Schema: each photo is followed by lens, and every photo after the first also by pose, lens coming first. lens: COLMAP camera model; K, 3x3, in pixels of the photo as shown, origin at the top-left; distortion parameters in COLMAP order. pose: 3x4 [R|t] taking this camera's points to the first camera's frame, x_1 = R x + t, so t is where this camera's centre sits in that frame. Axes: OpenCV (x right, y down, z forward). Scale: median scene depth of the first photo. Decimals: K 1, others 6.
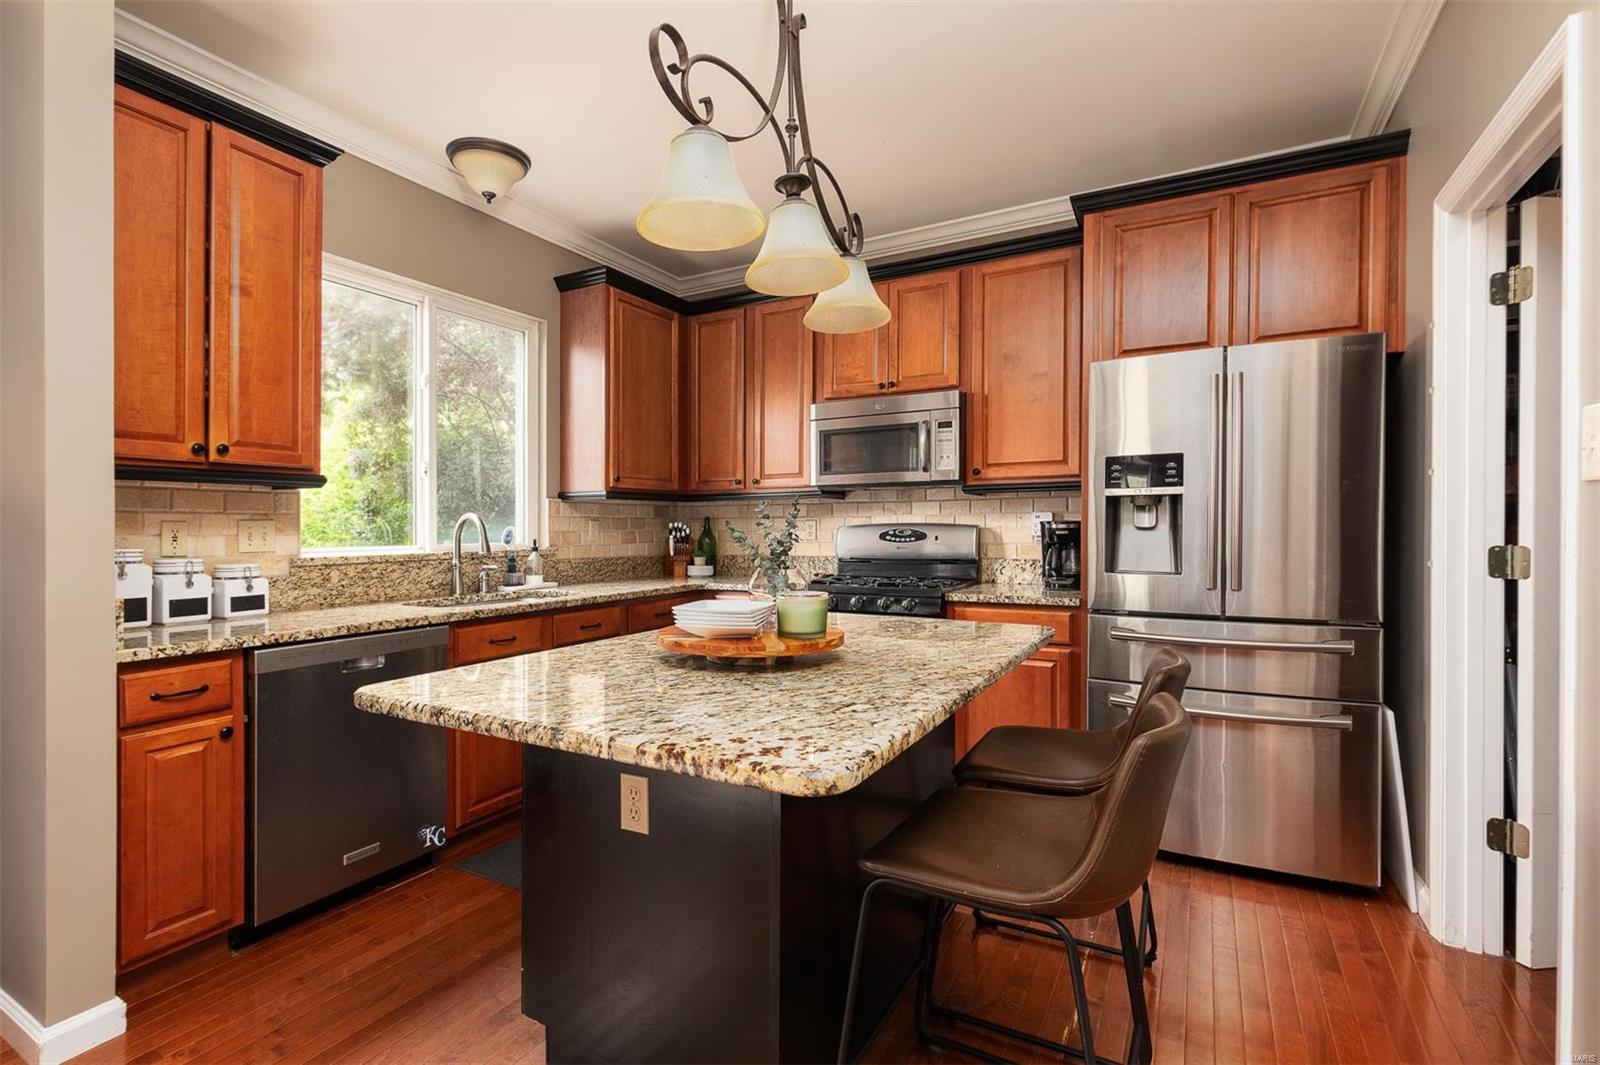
lens RADIAL K [[744.8, 0, 756.4], [0, 744.8, 527.2], [0, 0, 1]] dist [-0.002274, -0.000467]
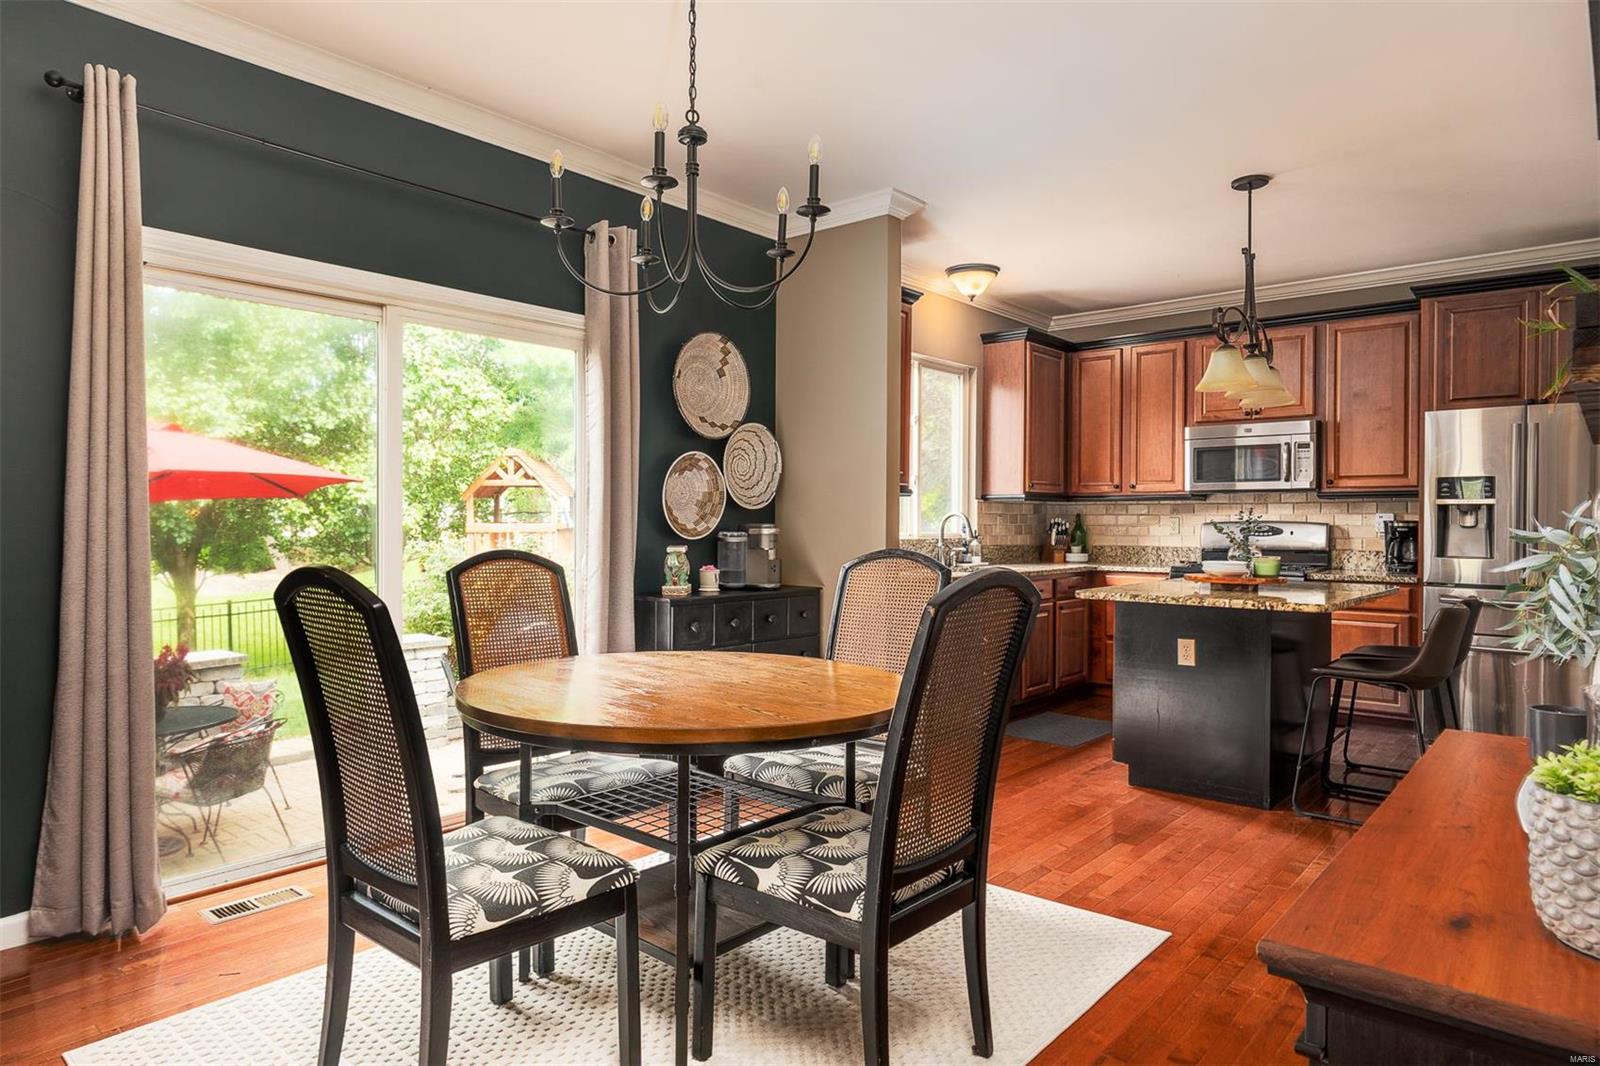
lens RADIAL K [[952.4, 0, 736.2], [0, 952.4, 508.3], [0, 0, 1]] dist [-0.027992, -0.000272]
pose [[0.976051, 0.008192, -0.217386, -0.355081], [-0.010789, 0.999884, -0.010764, -0.000105], [0.217273, 0.012852, 0.976026, -0.820680]]
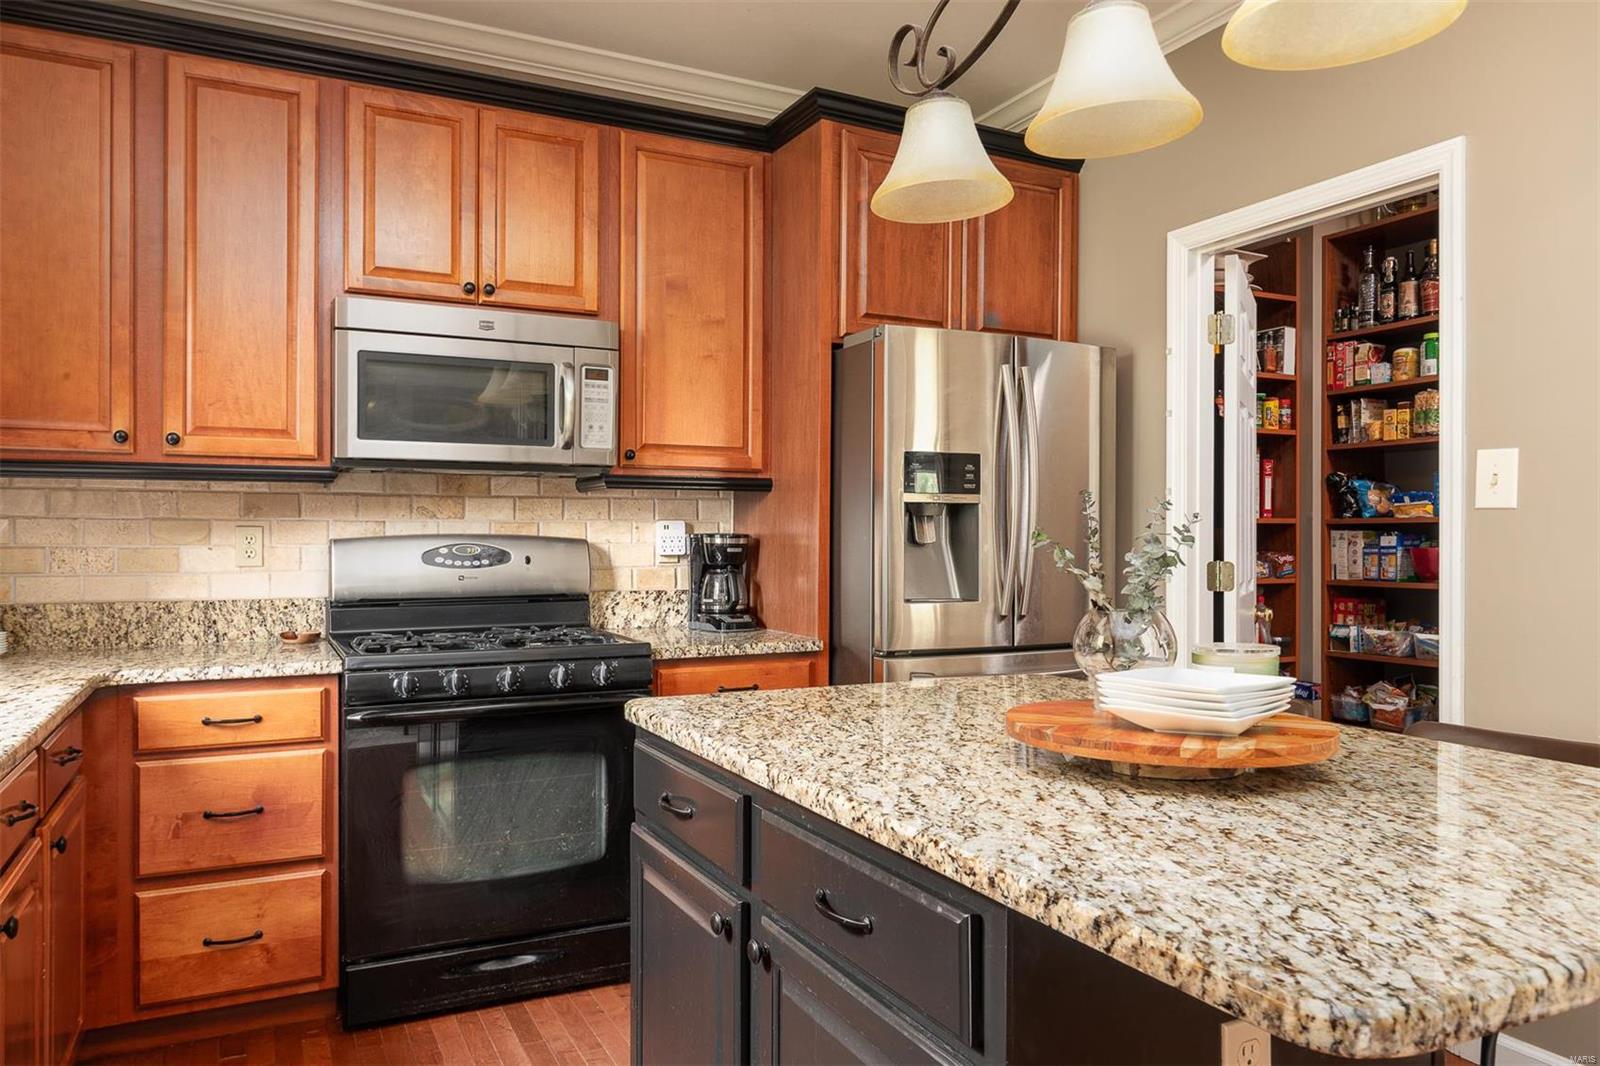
lens RADIAL K [[1150.0, 0, 800.0], [0, 1150.0, 533.0], [0, 0, 1]] dist [0.005781, -0.000049]
pose [[0.552552, 0.012663, 0.833382, -0.437758], [-0.005274, 0.999918, -0.011696, 0.002862], [-0.833462, 0.002068, 0.552573, 0.334864]]
